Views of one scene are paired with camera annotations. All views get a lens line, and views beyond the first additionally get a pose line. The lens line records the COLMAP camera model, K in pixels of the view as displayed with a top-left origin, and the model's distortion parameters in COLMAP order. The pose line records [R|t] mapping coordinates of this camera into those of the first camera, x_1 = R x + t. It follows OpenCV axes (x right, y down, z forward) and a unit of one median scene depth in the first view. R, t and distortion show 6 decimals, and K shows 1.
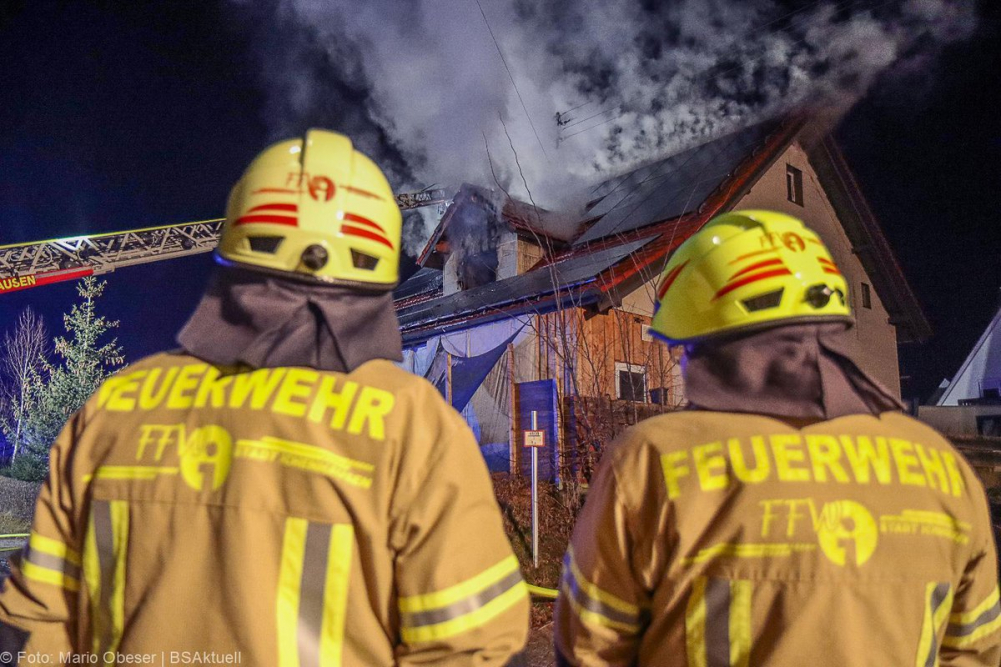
lens RADIAL K [[803.3, 0, 494.0], [0, 803.3, 322.5], [0, 0, 1]] dist [-0.009267, 0.002826]
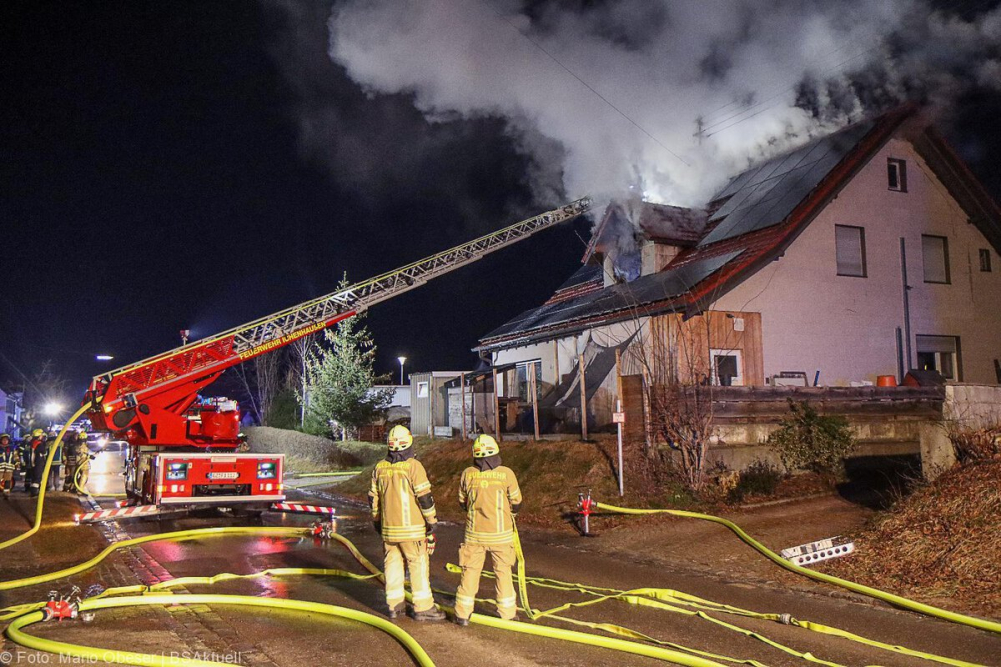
lens RADIAL K [[803.3, 0, 494.0], [0, 803.3, 322.5], [0, 0, 1]] dist [-0.009267, 0.002826]
pose [[0.960906, -0.052959, -0.271763, 0.162038], [0.073923, 0.994978, 0.067488, -0.109527], [0.266825, -0.084939, 0.959995, -0.380855]]
